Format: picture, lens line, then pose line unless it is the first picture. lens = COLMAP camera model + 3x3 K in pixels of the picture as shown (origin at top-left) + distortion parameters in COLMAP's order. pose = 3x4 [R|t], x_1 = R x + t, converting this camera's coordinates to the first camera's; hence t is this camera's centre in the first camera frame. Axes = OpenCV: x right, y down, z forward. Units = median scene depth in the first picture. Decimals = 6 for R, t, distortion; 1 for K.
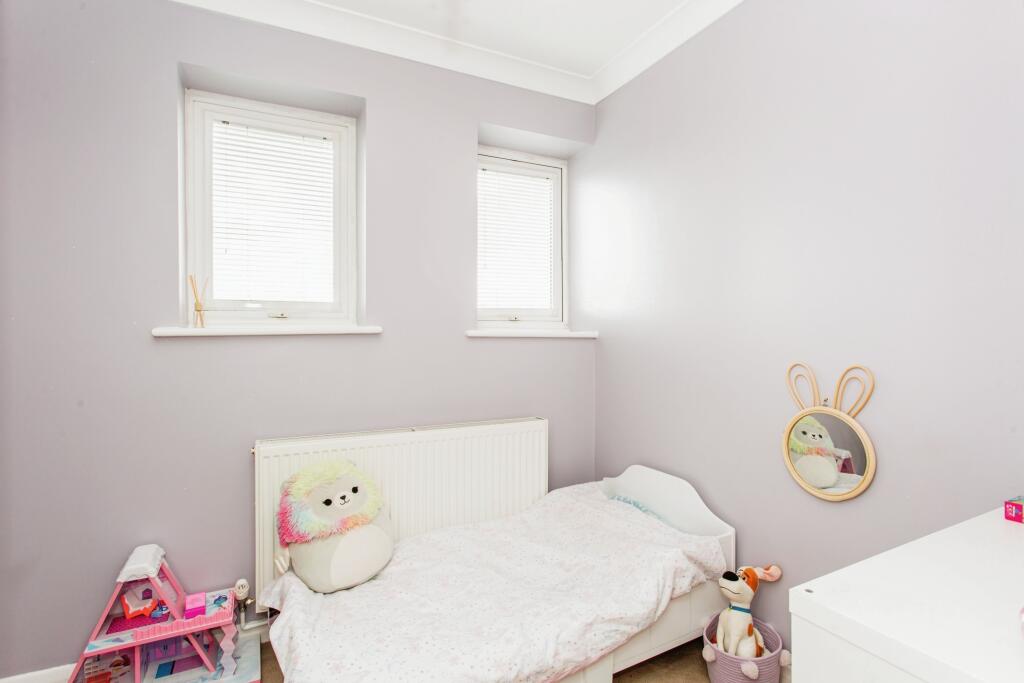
lens RADIAL K [[549.8, 0, 509.2], [0, 549.8, 345.4], [0, 0, 1]] dist [-0.015628, 0.004603]
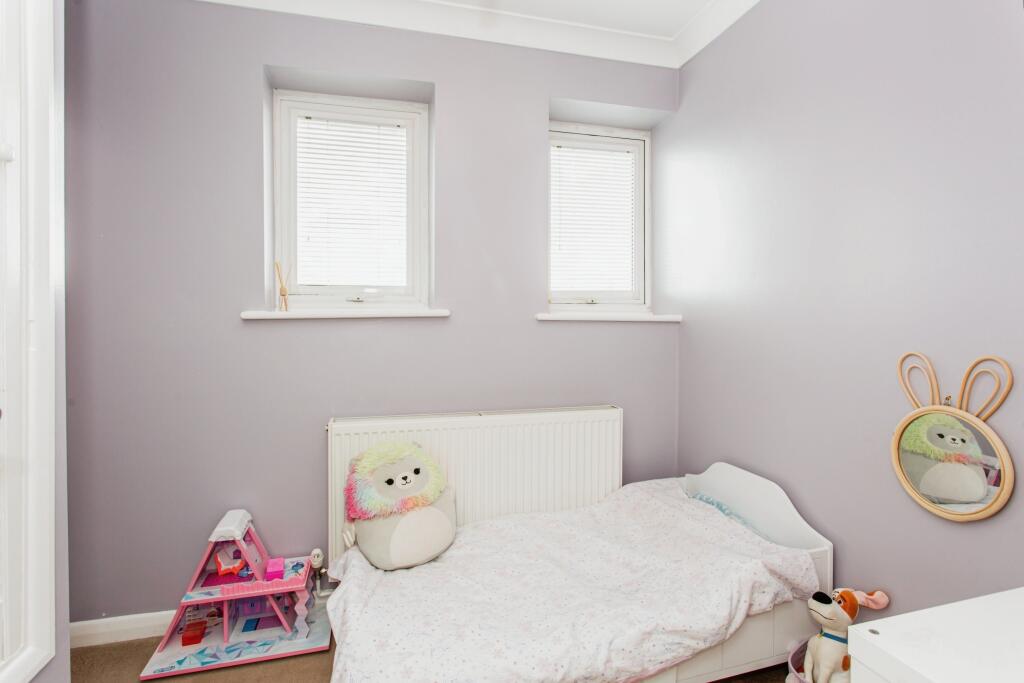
lens RADIAL K [[549.8, 0, 513.0], [0, 549.8, 333.3], [0, 0, 1]] dist [-0.015628, 0.004603]
pose [[0.975316, 0.007456, -0.220688, 0.112603], [-0.005937, 0.999954, 0.007549, -0.000104], [0.220734, -0.006052, 0.975315, 0.051822]]
